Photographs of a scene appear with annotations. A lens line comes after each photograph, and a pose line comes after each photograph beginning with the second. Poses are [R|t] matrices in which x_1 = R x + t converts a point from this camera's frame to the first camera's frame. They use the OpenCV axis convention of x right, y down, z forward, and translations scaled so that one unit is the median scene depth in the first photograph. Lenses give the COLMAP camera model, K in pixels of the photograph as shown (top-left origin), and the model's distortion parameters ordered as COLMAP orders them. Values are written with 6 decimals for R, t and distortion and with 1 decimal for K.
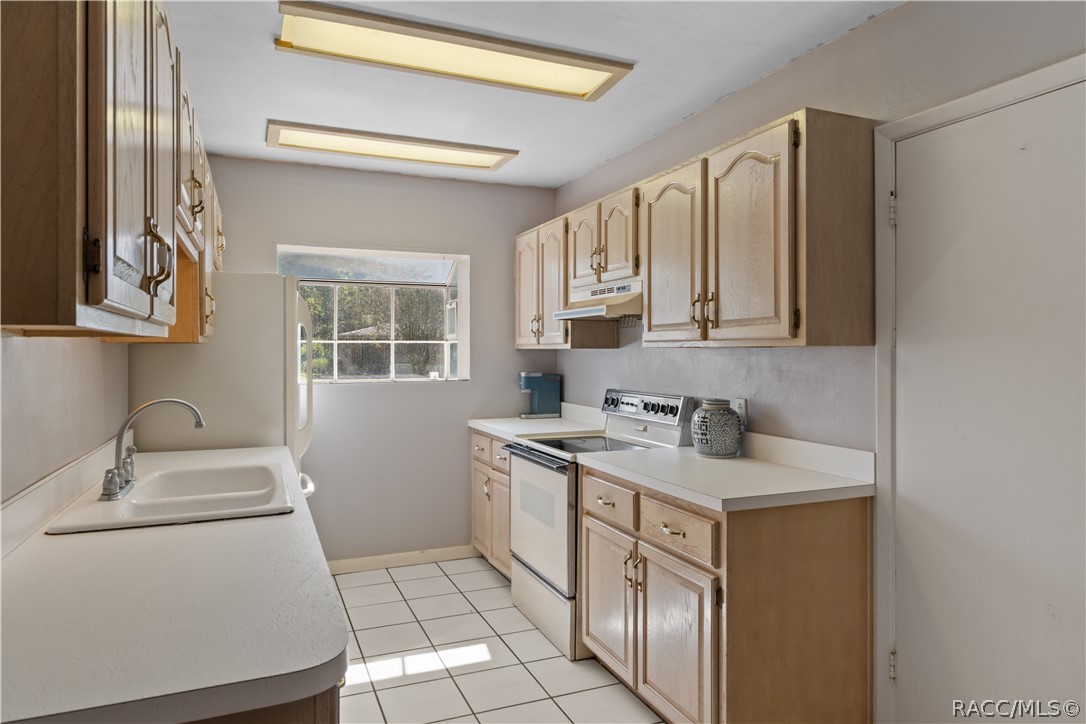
lens RADIAL K [[665.6, 0, 565.7], [0, 665.6, 345.8], [0, 0, 1]] dist [0.003921, 0.001534]
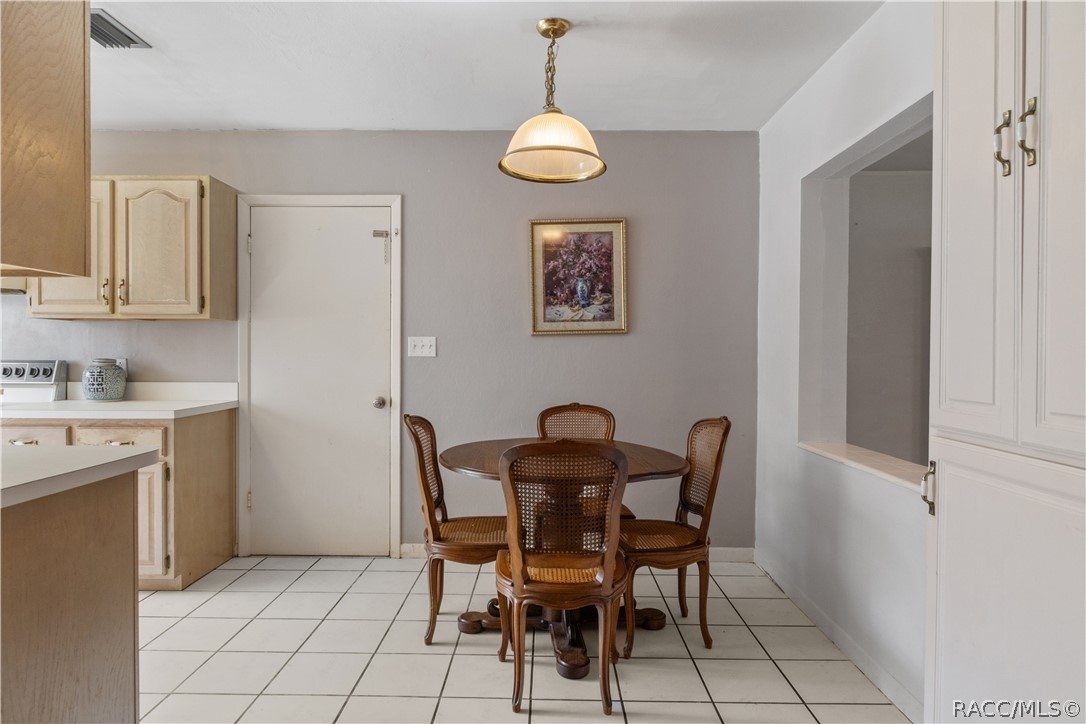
lens RADIAL K [[665.6, 0, 541.4], [0, 665.6, 359.4], [0, 0, 1]] dist [0.003921, 0.001534]
pose [[0.395664, -0.006311, 0.918374, -0.675579], [-0.007198, 0.999924, 0.009972, 0.063997], [-0.918367, -0.010556, 0.395588, -0.340688]]
